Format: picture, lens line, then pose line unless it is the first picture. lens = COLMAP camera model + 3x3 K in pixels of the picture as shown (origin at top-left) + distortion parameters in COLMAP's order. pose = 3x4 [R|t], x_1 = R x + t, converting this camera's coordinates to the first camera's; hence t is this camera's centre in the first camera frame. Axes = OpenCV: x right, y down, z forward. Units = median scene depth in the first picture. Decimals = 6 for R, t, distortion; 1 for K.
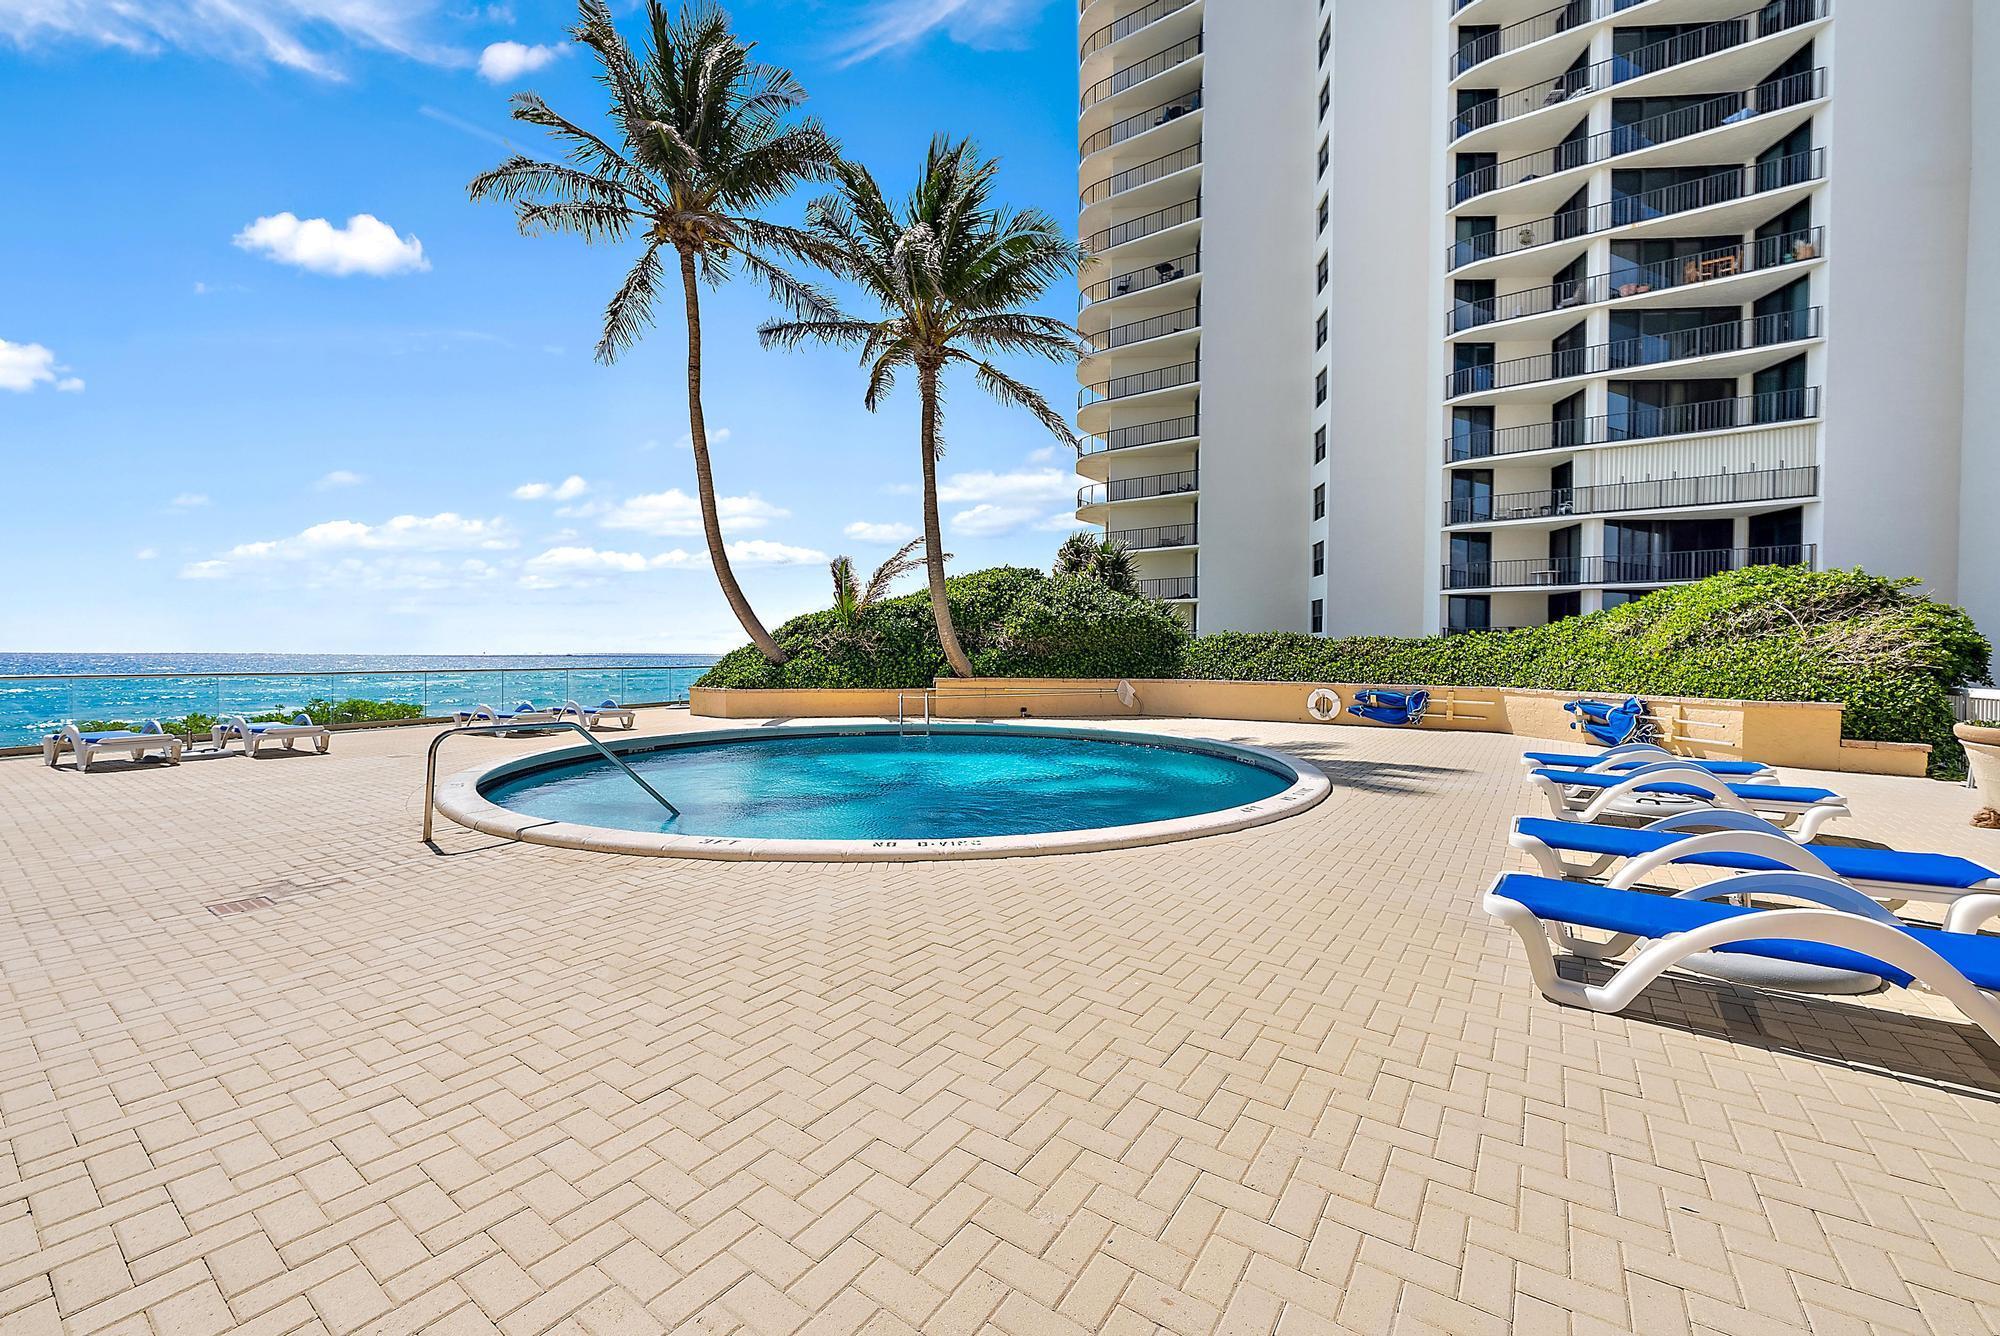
lens RADIAL K [[776.2, 0, 999.4], [0, 776.2, 599.8], [0, 0, 1]] dist [0.000278, 0.000017]
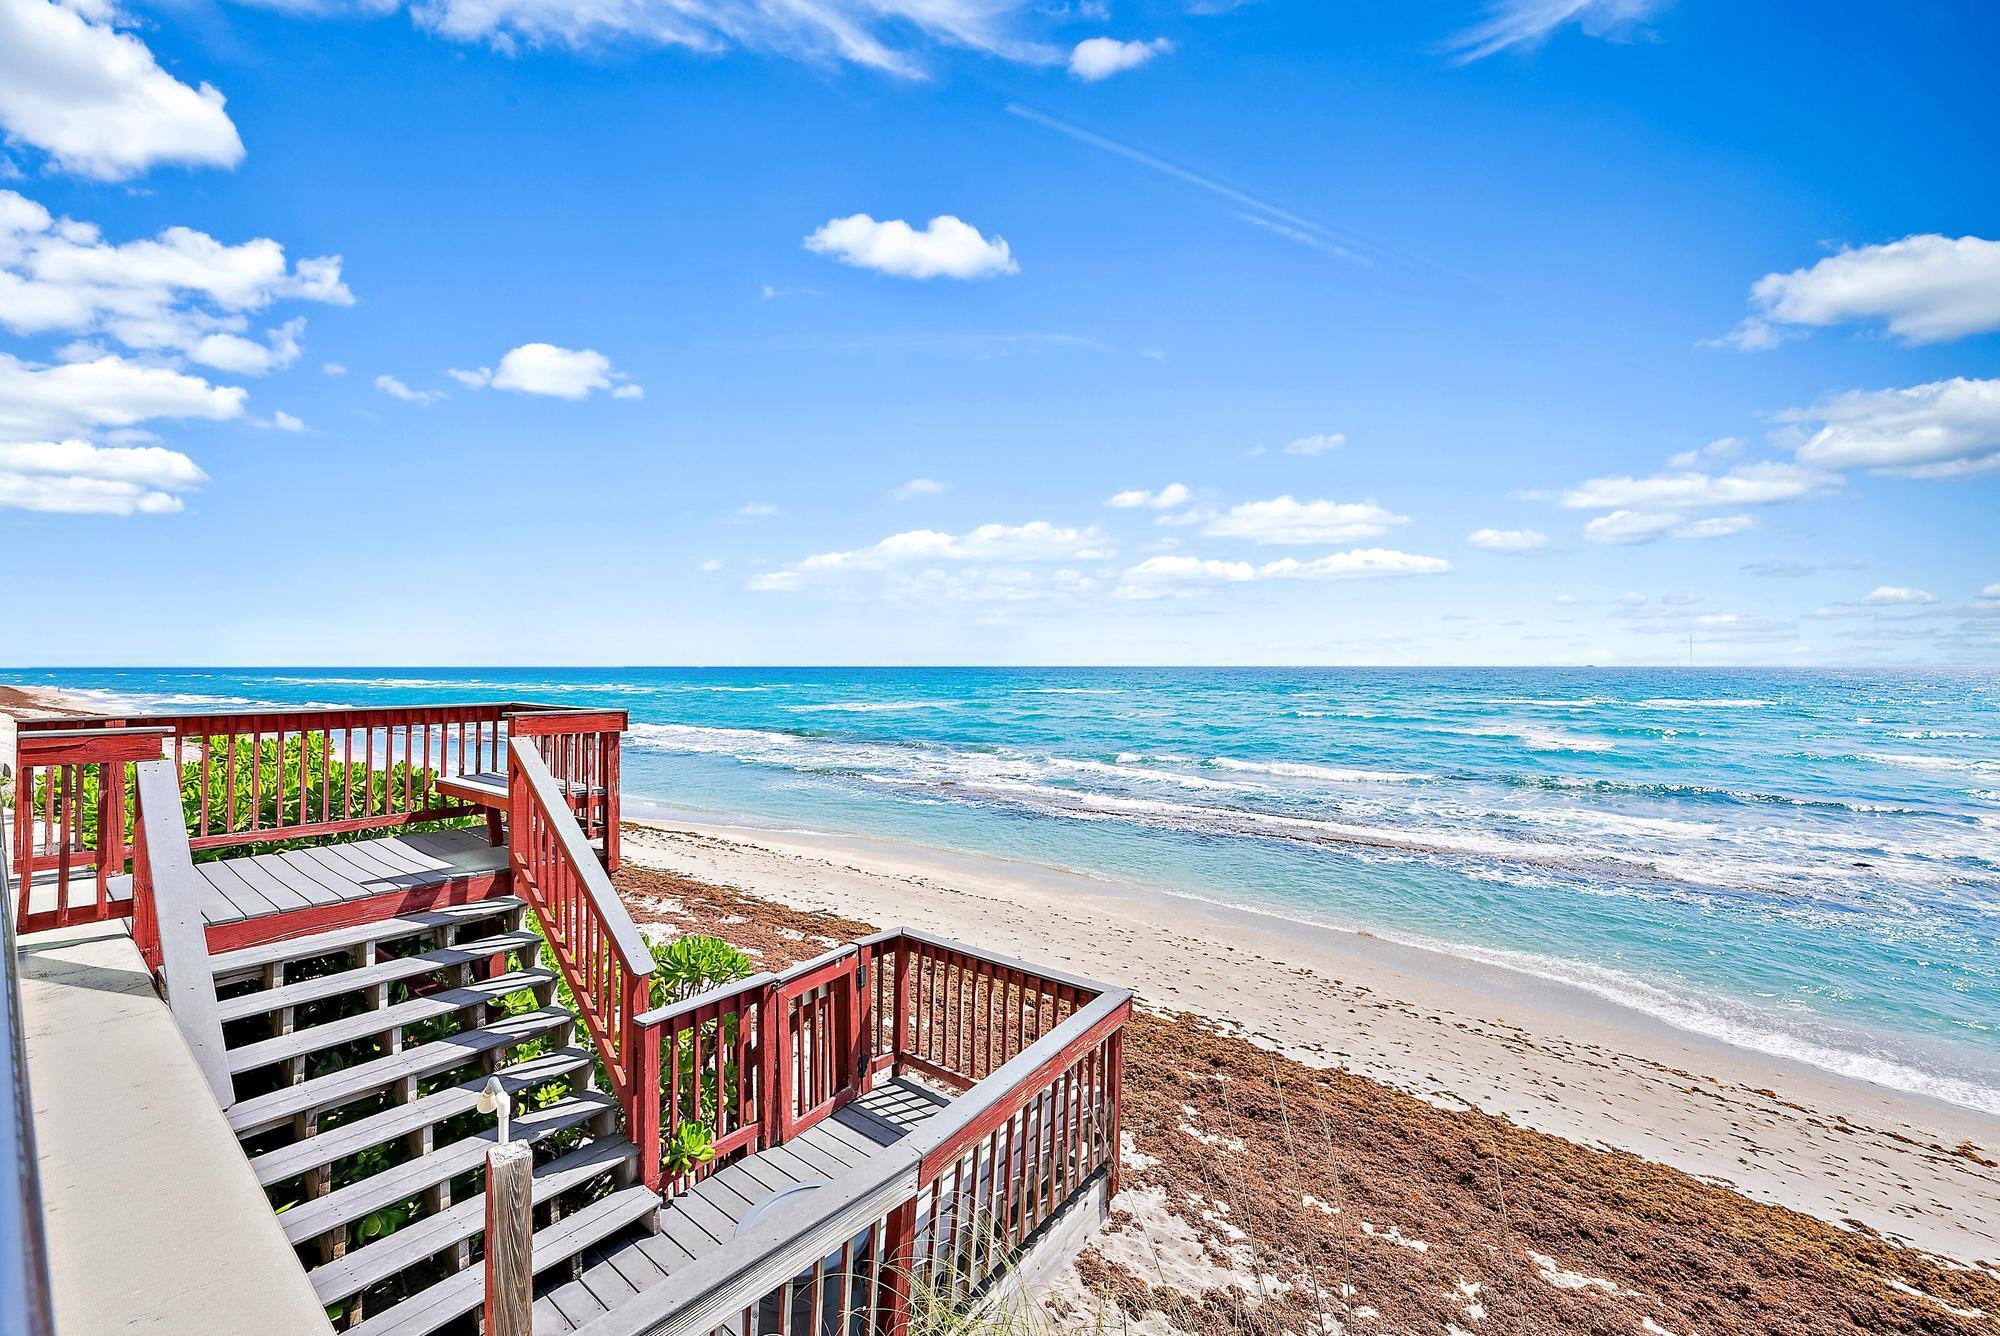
lens RADIAL K [[776.2, 0, 999.4], [0, 776.2, 599.8], [0, 0, 1]] dist [0.000278, 0.000017]
pose [[0.999983, -0.005285, 0.002483, -0.756987], [0.005290, 0.999984, -0.002013, -0.012352], [-0.002472, 0.002027, 0.999995, 0.027430]]
